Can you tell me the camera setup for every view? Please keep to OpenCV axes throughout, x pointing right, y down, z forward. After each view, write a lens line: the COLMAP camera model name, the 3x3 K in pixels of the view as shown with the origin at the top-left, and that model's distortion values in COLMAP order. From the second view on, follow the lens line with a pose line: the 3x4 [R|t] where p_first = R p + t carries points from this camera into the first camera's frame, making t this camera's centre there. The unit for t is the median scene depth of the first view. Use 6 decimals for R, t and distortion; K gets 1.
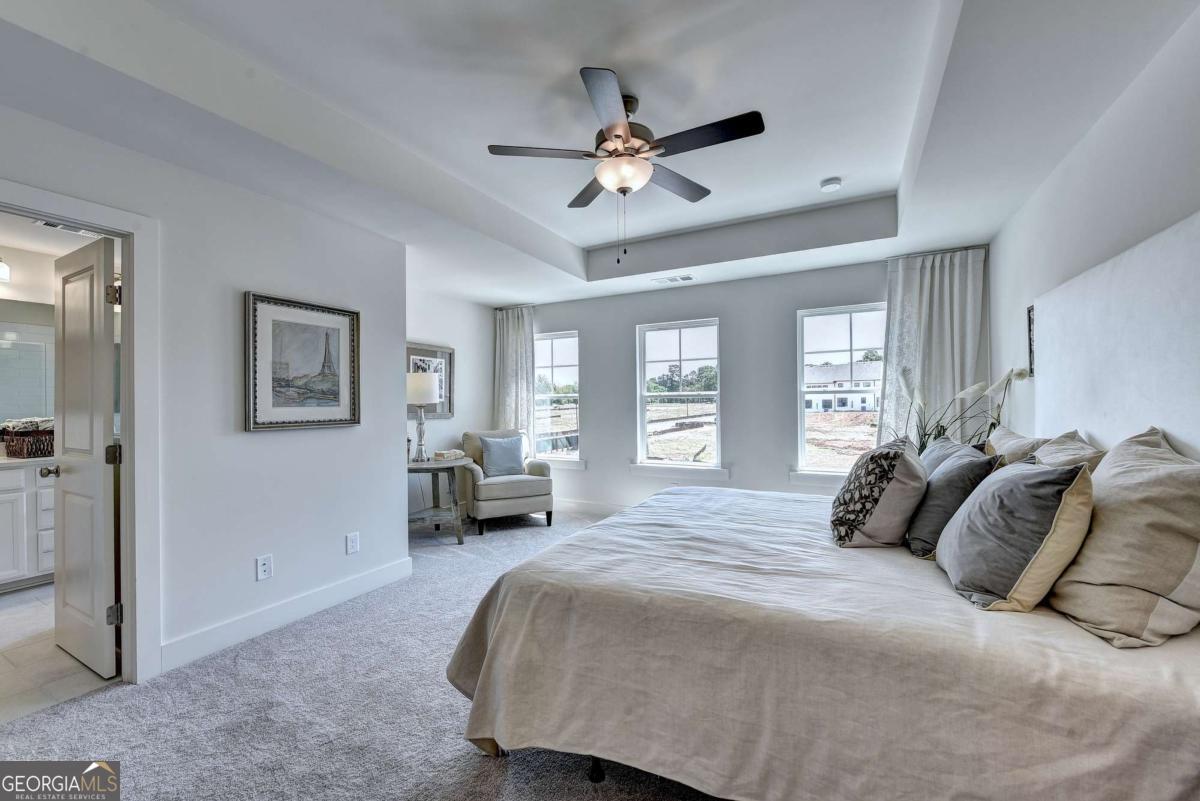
lens RADIAL K [[472.5, 0, 602.6], [0, 472.5, 400.3], [0, 0, 1]] dist [-0.009242, -0.000393]
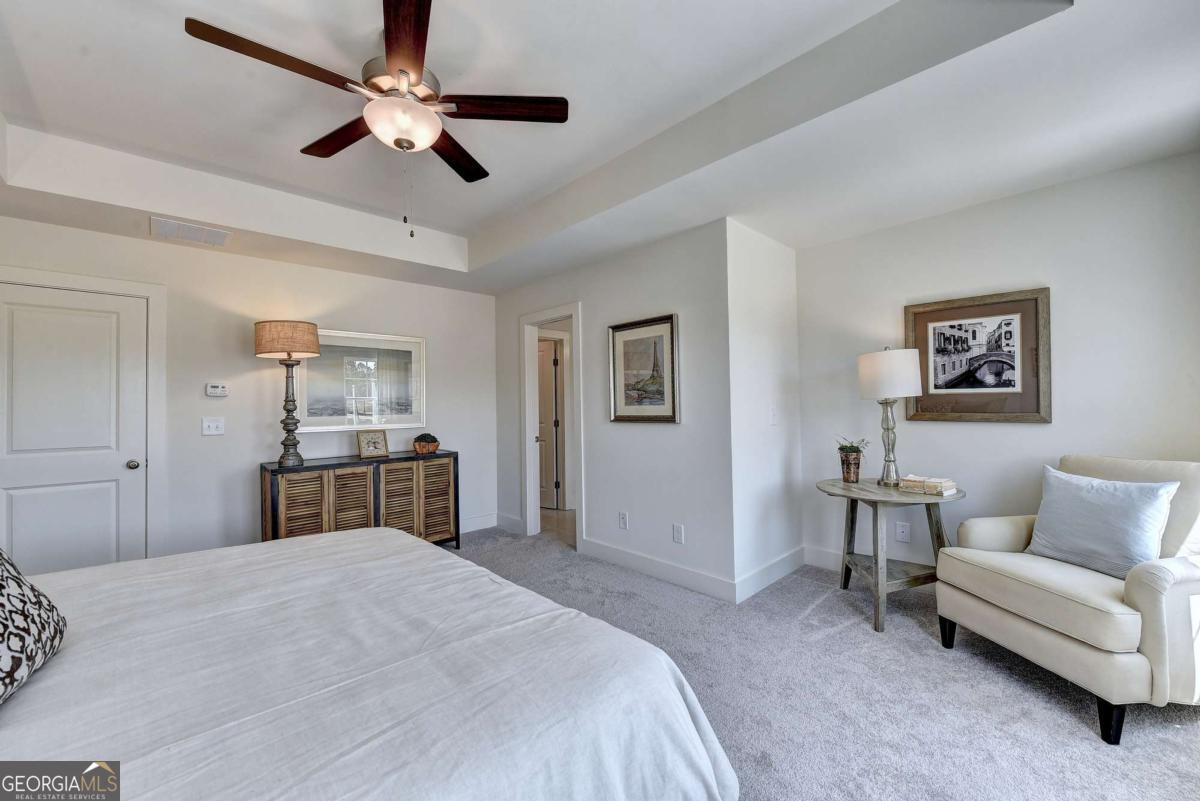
lens RADIAL K [[472.5, 0, 602.6], [0, 472.5, 400.3], [0, 0, 1]] dist [-0.009242, -0.000393]
pose [[-0.327299, -0.001559, -0.944919, 0.550908], [0.022338, 0.999706, -0.009386, 0.009980], [0.944657, -0.024179, -0.327168, 1.236584]]
